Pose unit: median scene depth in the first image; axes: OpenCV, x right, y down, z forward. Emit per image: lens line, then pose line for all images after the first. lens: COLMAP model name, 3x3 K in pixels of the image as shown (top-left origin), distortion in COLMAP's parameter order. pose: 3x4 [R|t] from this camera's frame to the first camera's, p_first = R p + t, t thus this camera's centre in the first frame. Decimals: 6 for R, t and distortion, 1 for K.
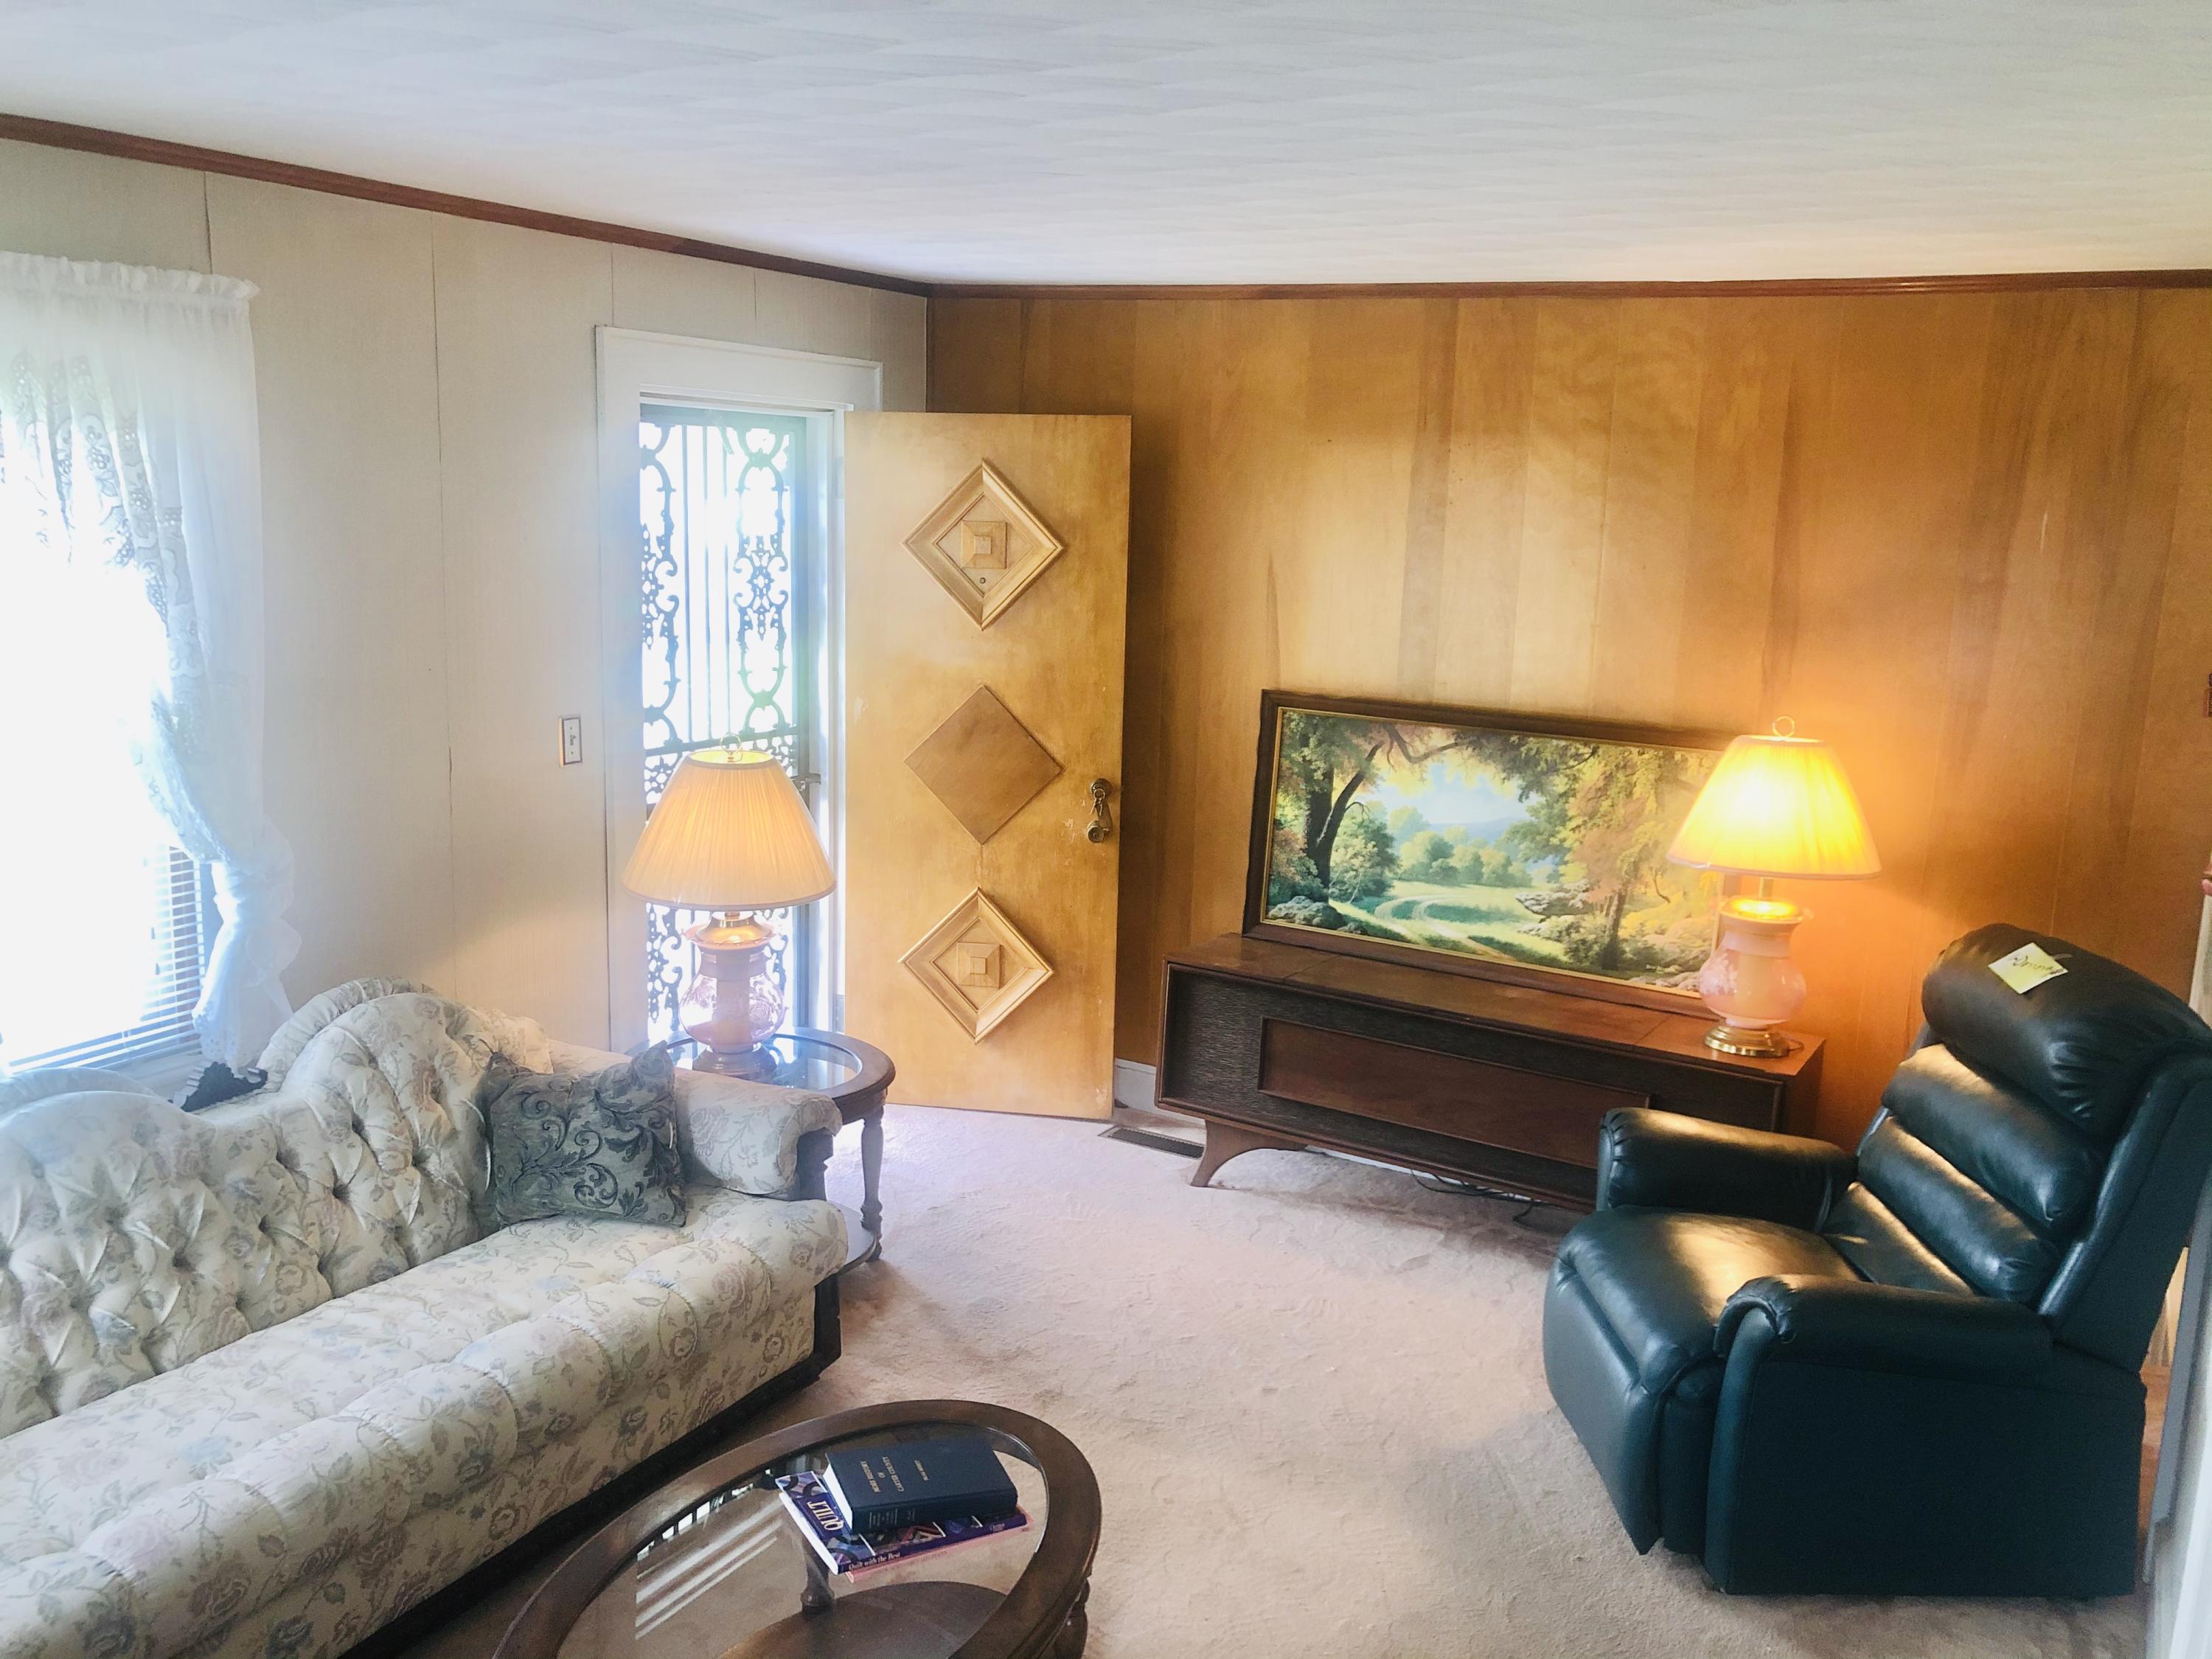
lens RADIAL K [[1799.7, 0, 1097.4], [0, 1799.7, 833.9], [0, 0, 1]] dist [0.043304, -0.060447]
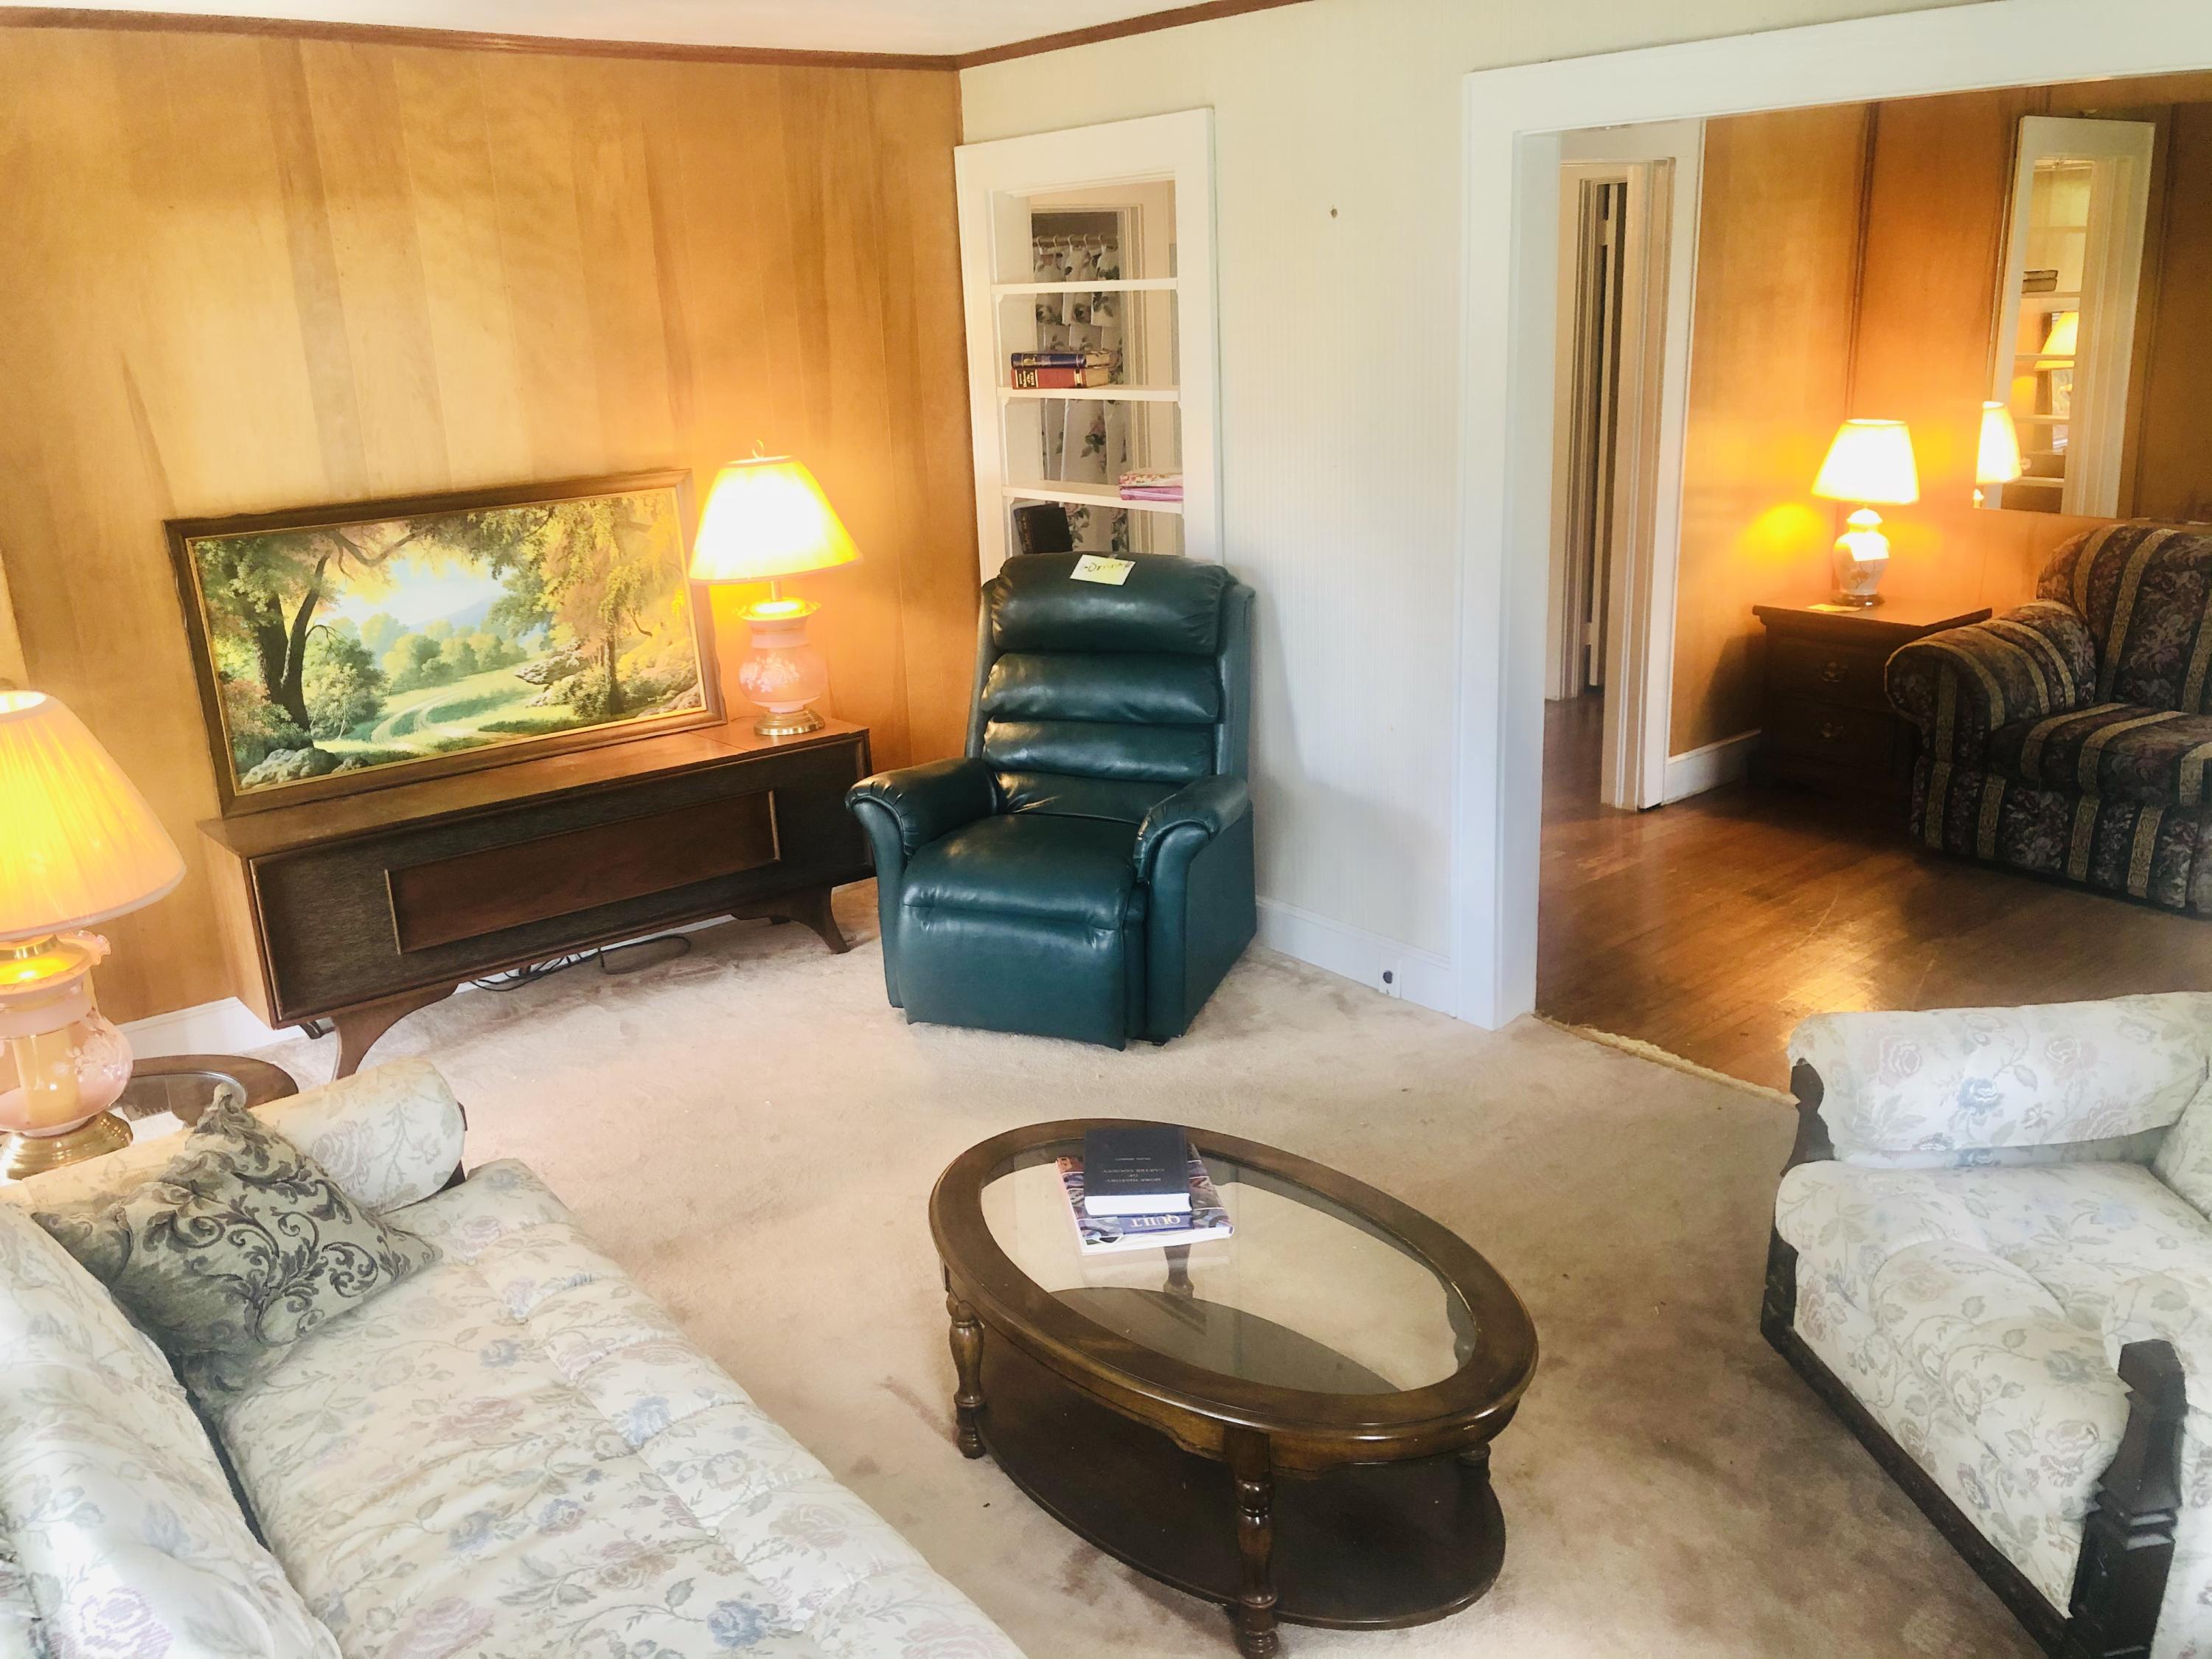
lens RADIAL K [[1799.7, 0, 1094.8], [0, 1799.7, 817.3], [0, 0, 1]] dist [0.043304, -0.060447]
pose [[0.363072, -0.315587, 0.876689, -0.555290], [0.231492, 0.941946, 0.243207, -0.059626], [-0.902546, 0.114645, 0.415050, 0.308717]]
